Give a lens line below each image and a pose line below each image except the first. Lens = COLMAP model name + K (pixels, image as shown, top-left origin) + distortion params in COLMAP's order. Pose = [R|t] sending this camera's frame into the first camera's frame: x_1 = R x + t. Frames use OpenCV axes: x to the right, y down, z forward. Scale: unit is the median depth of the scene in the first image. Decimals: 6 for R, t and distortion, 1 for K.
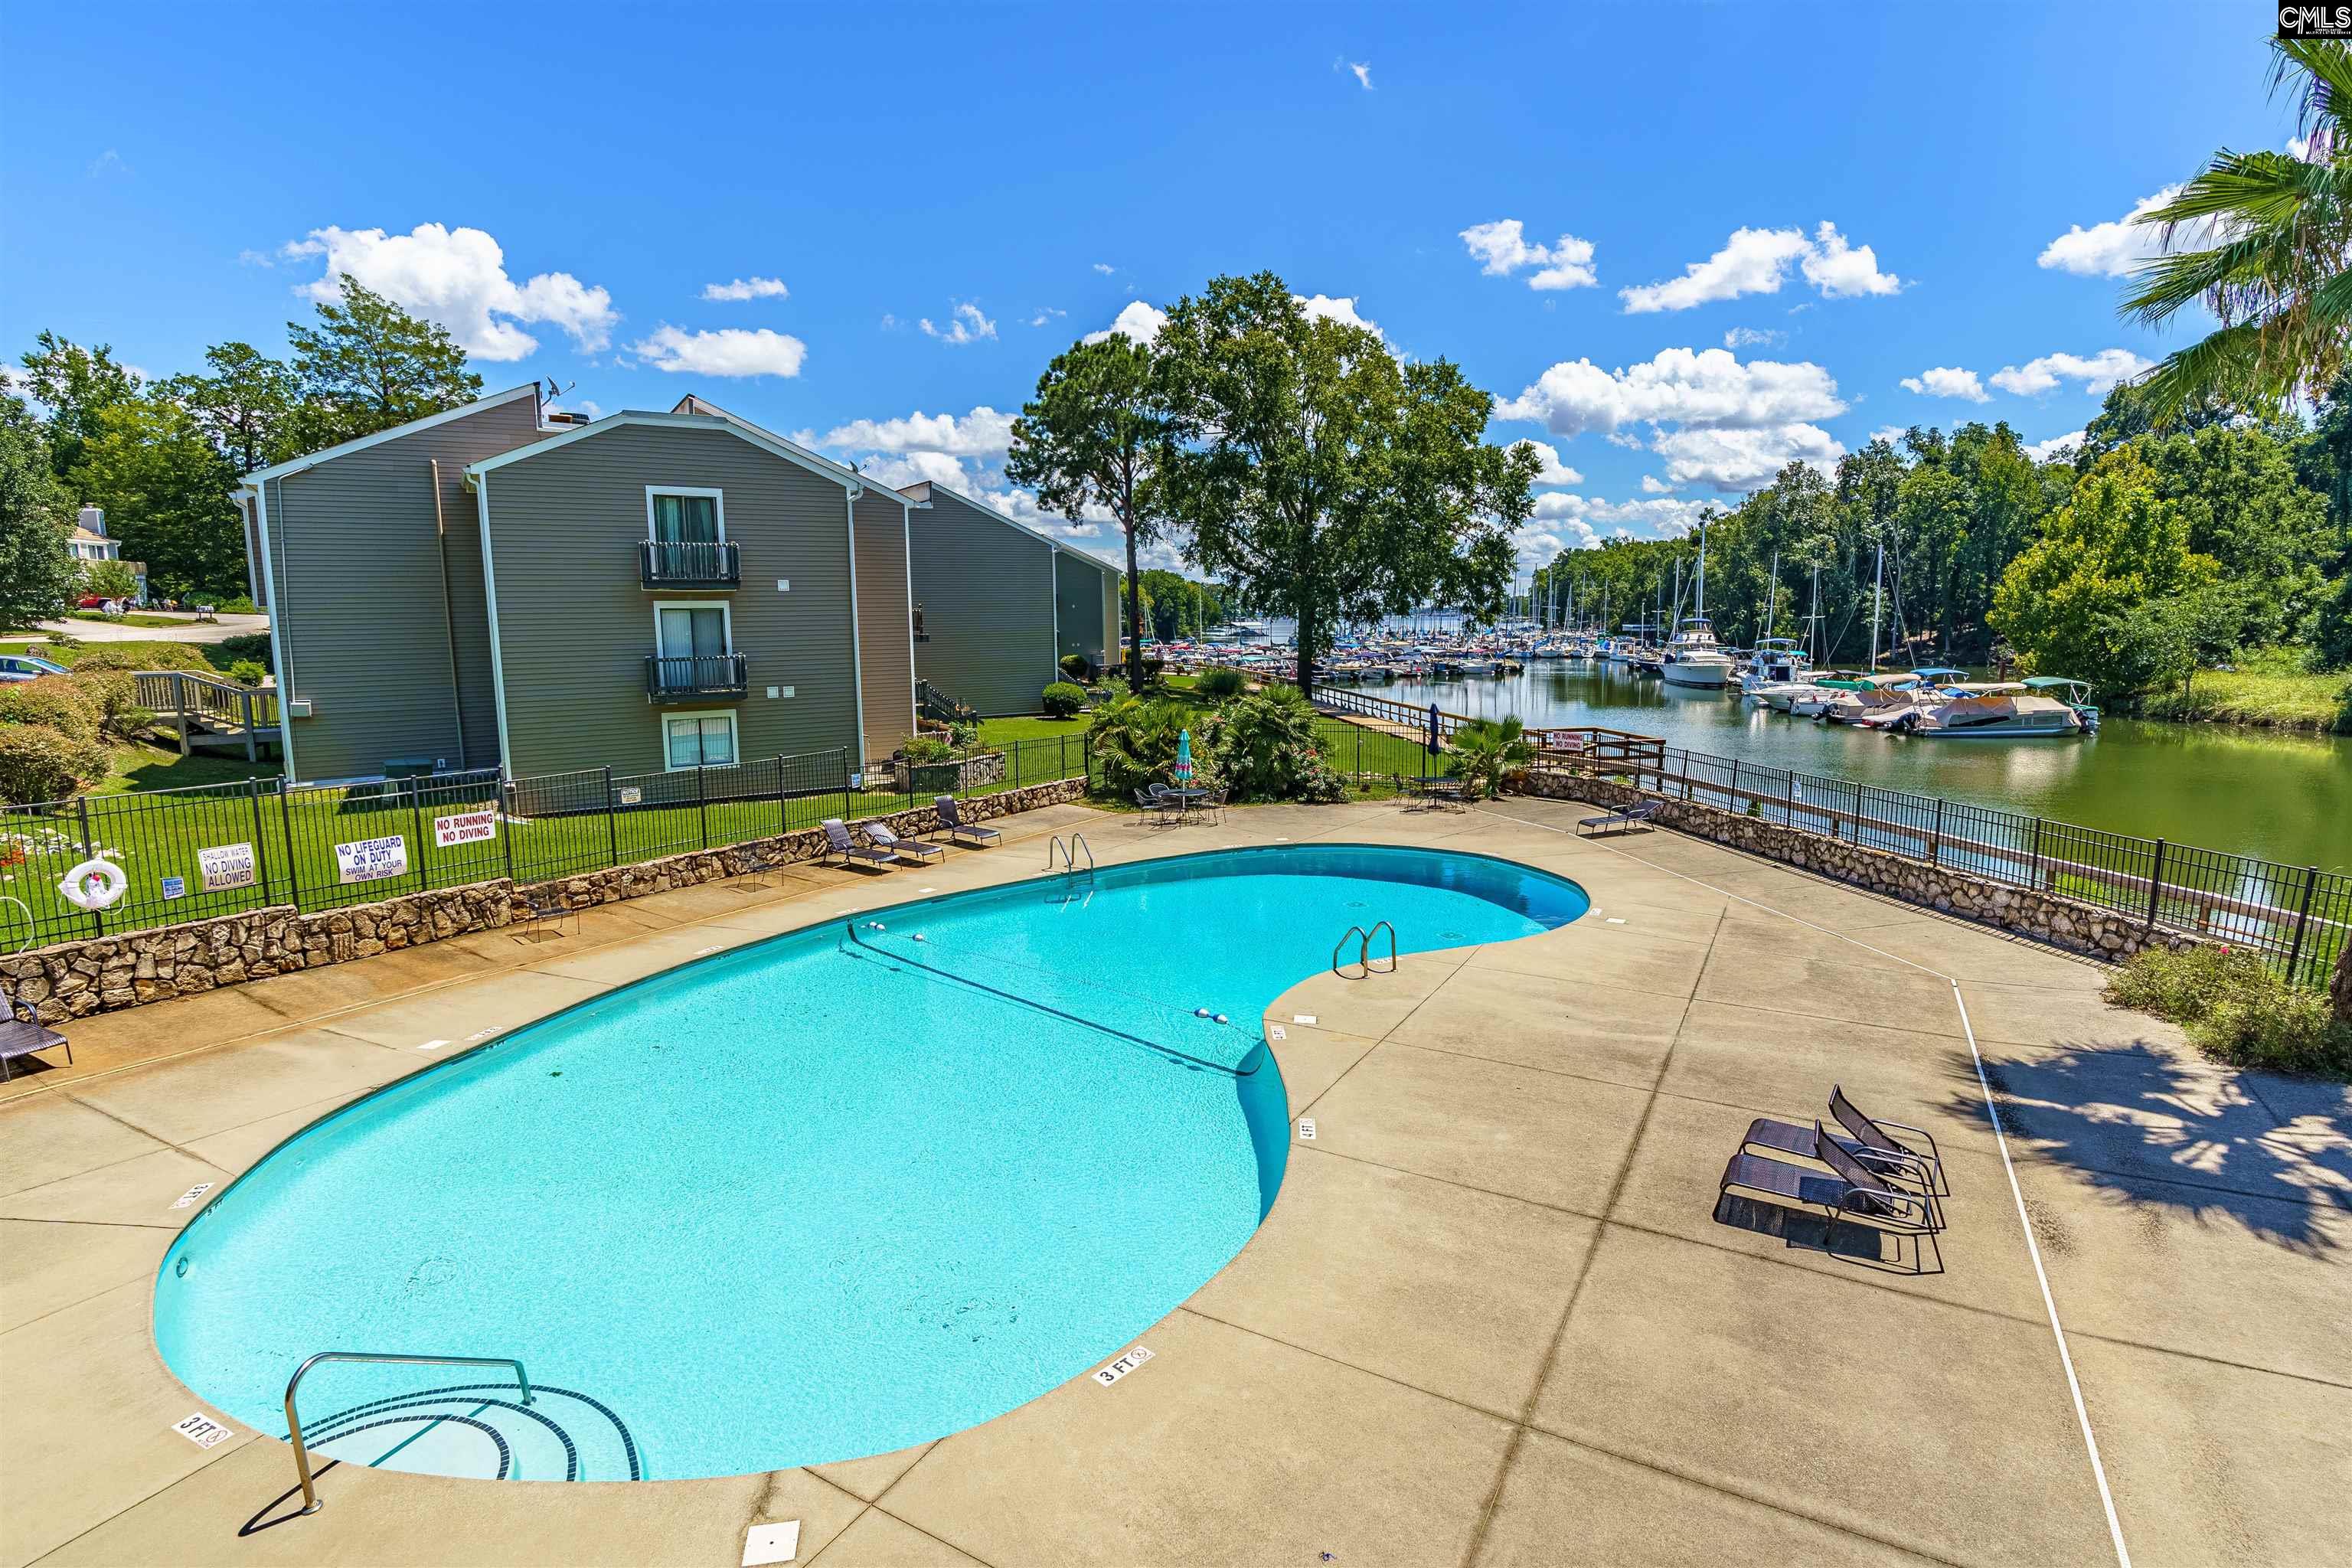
lens RADIAL K [[1149.8, 0, 1172.7], [0, 1149.8, 810.0], [0, 0, 1]] dist [-0.029826, 0.001945]
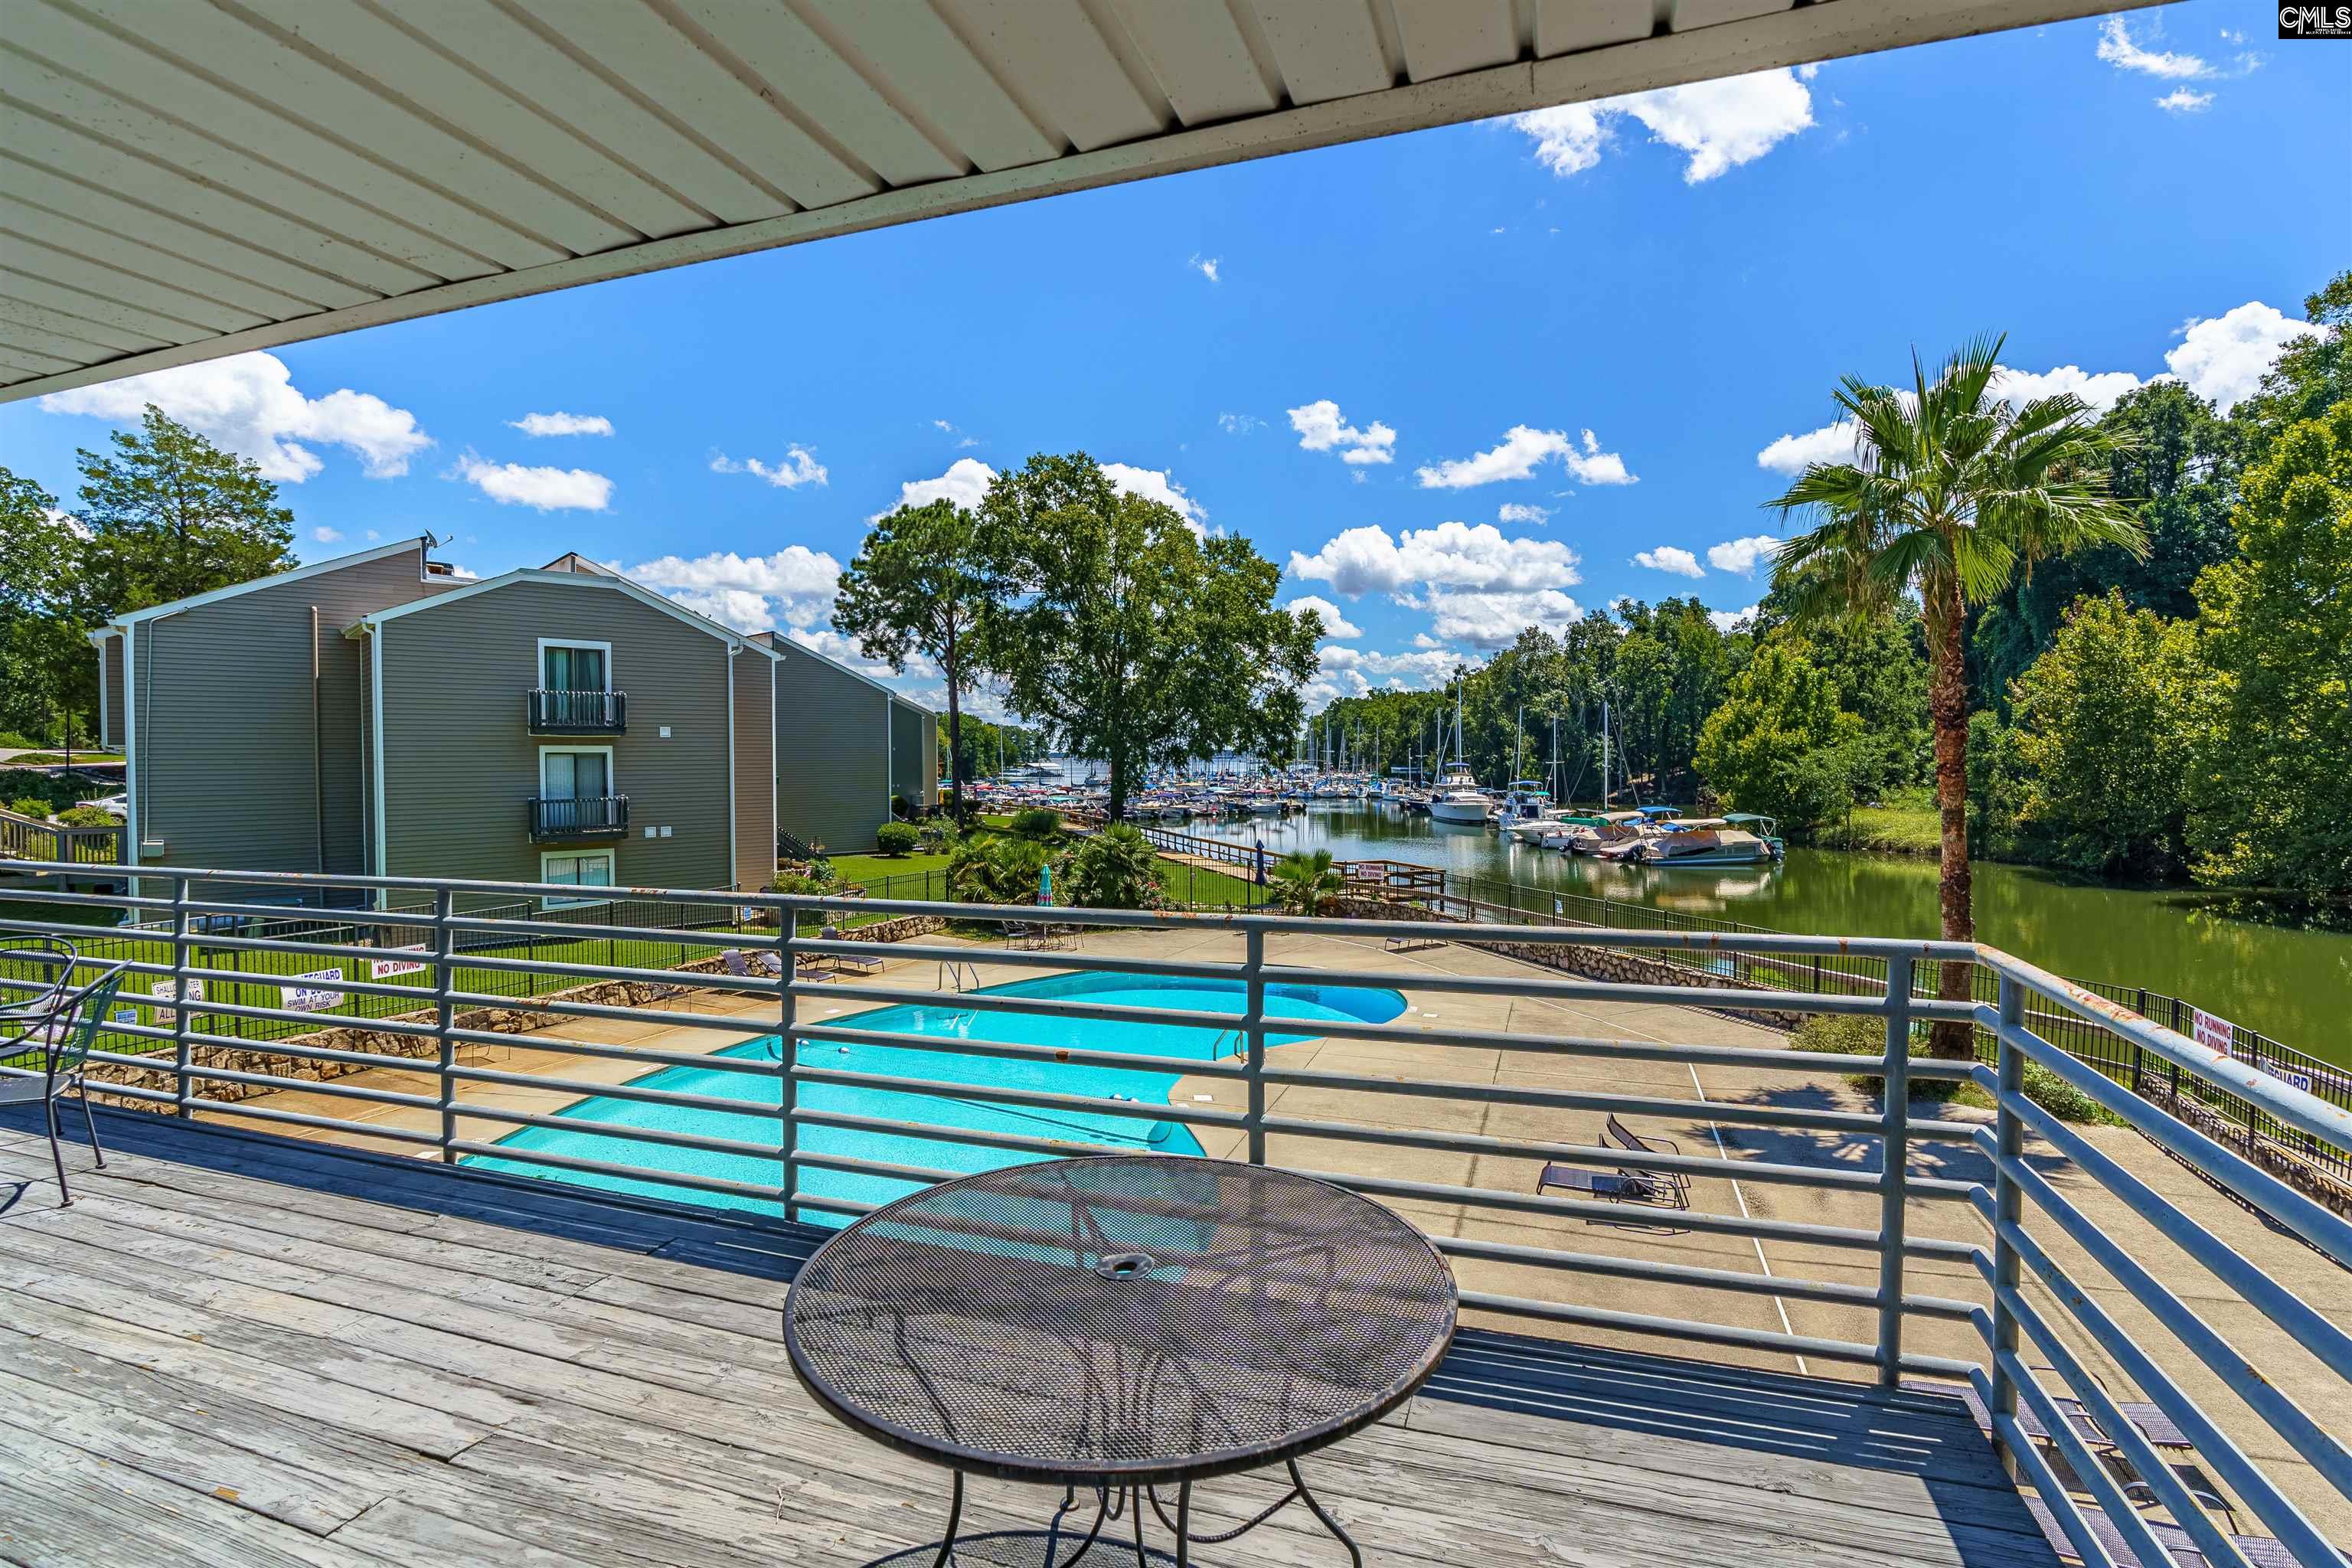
lens RADIAL K [[1149.8, 0, 1172.7], [0, 1149.8, 810.0], [0, 0, 1]] dist [-0.029826, 0.001945]
pose [[0.982231, -0.000384, 0.187674, -0.037159], [0.022832, 0.992815, -0.117464, 0.005452], [-0.186280, 0.119662, 0.975182, -0.056067]]
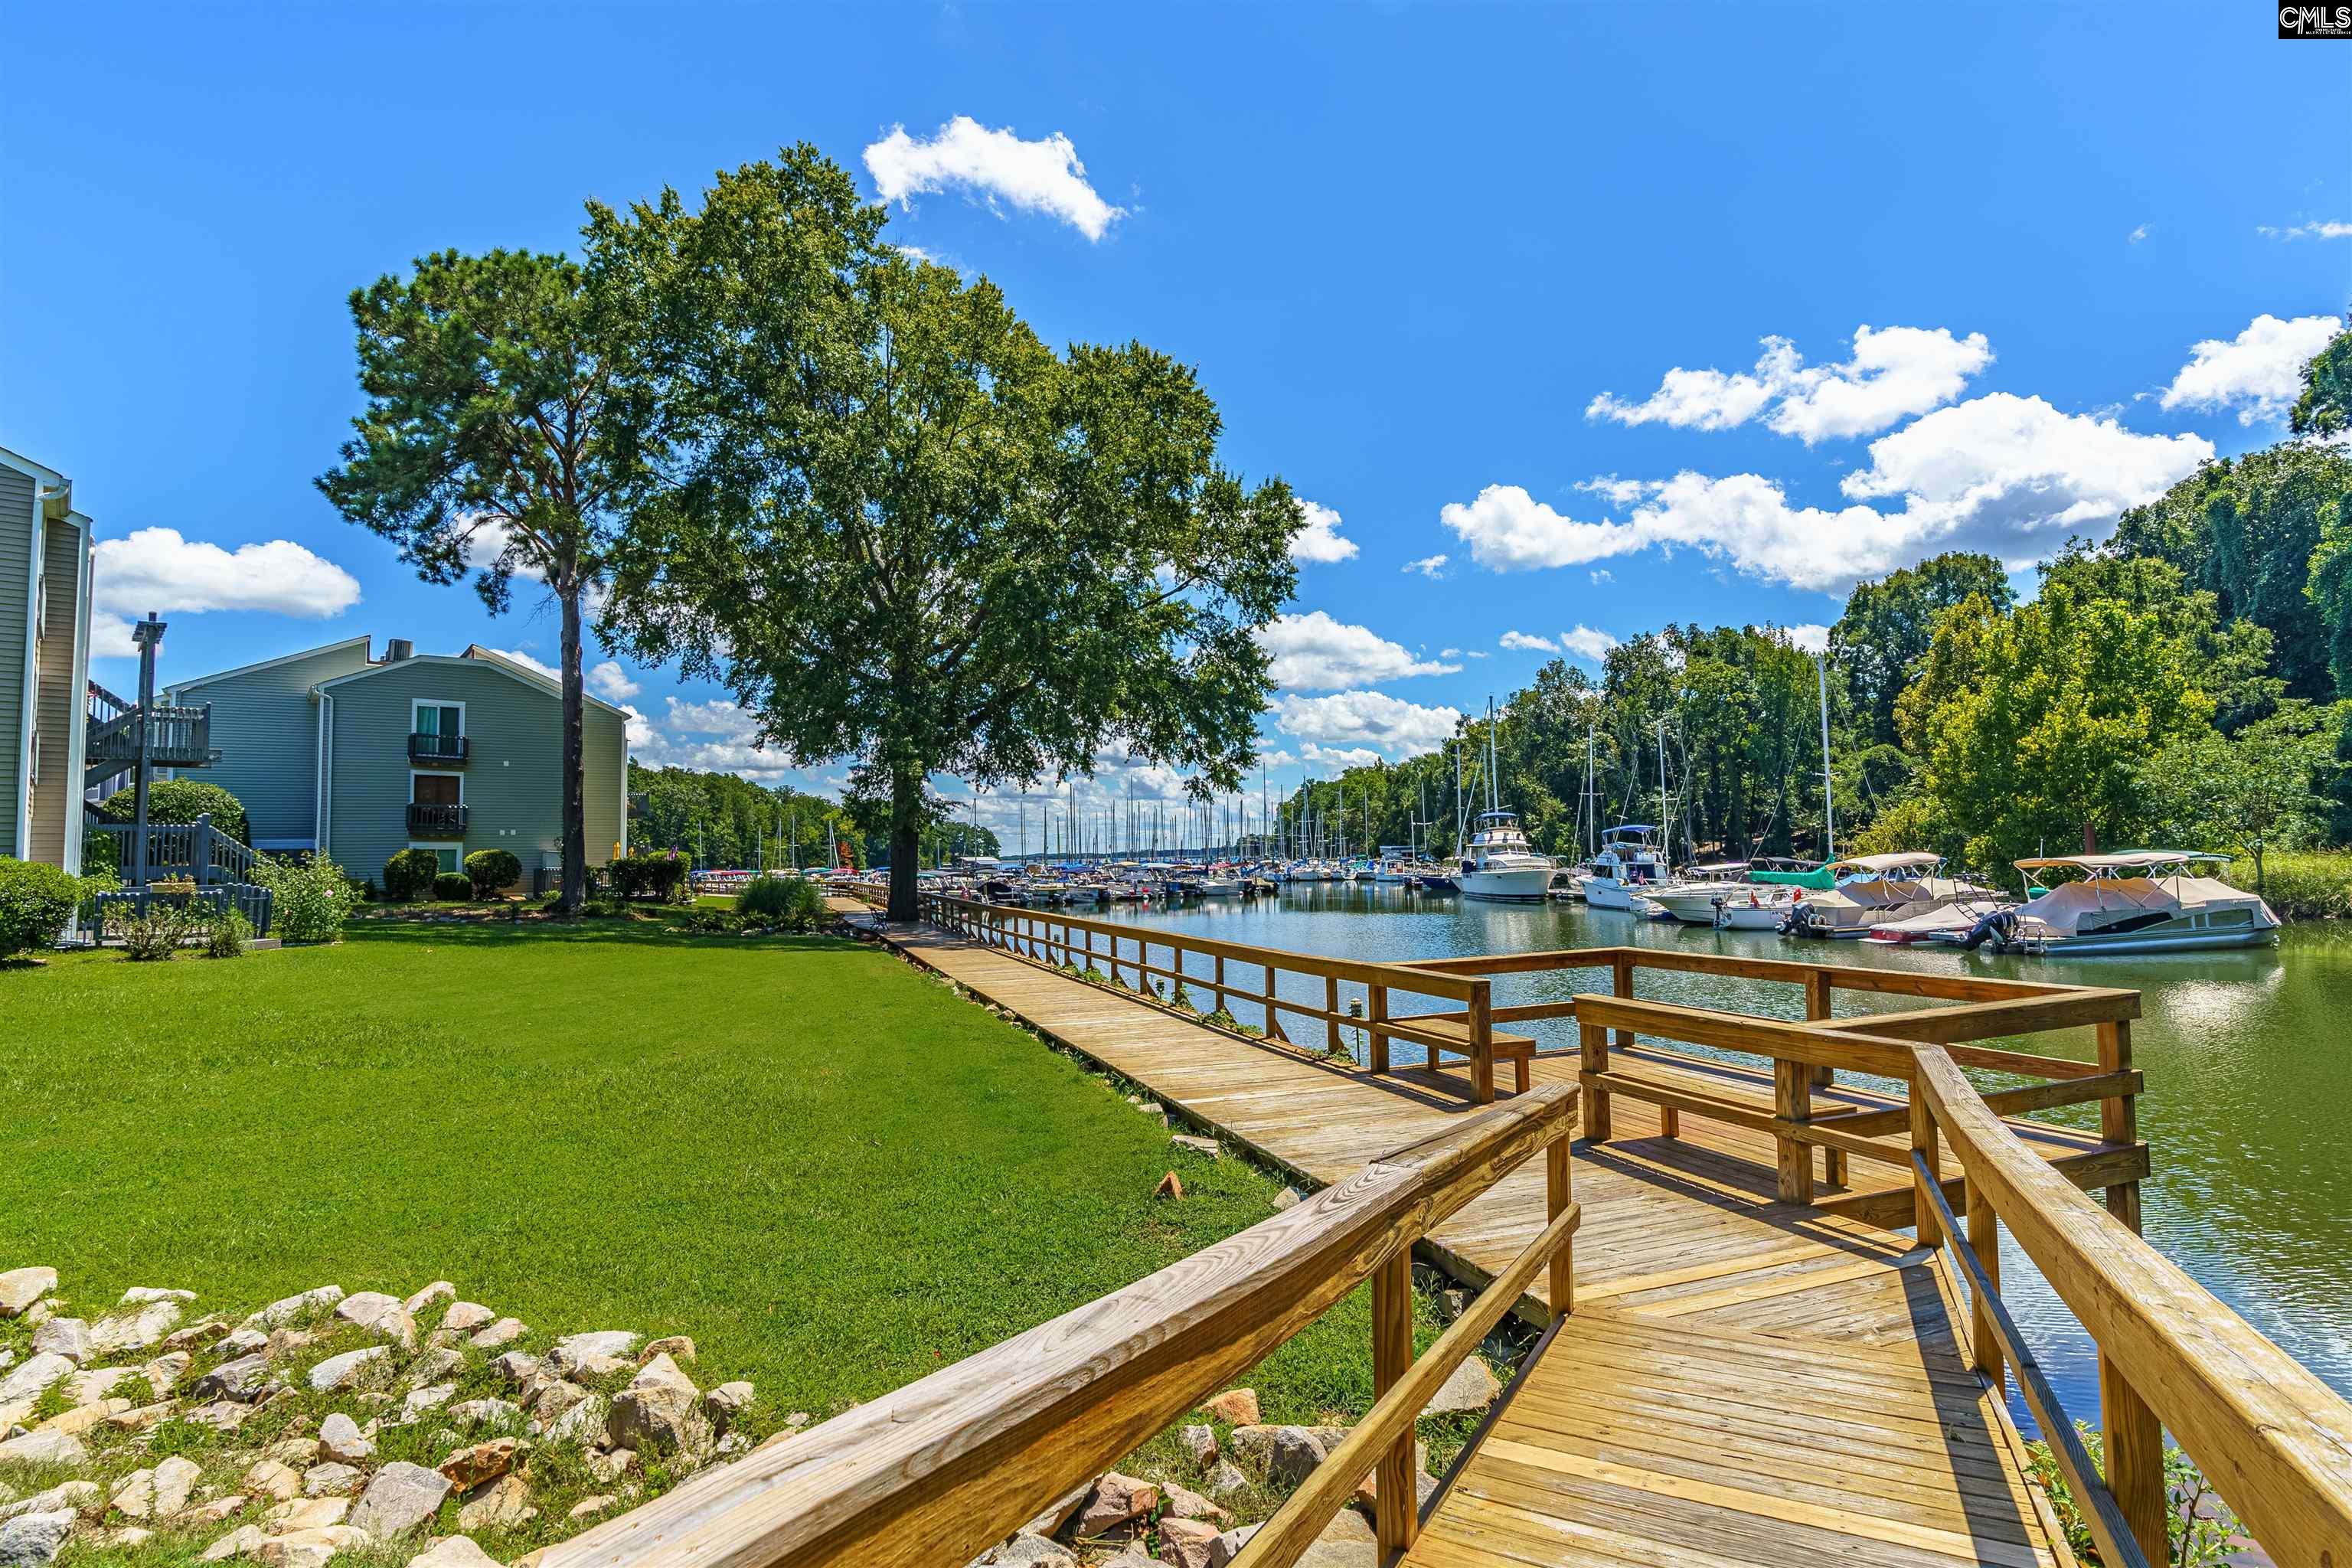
lens RADIAL K [[1041.7, 0, 1177.7], [0, 1041.7, 827.8], [0, 0, 1]] dist [-0.023424, 0.000235]
pose [[0.978102, -0.000718, 0.208126, 0.146222], [0.044005, 0.978099, -0.203434, -0.037073], [-0.203422, 0.208138, 0.956712, 0.529873]]
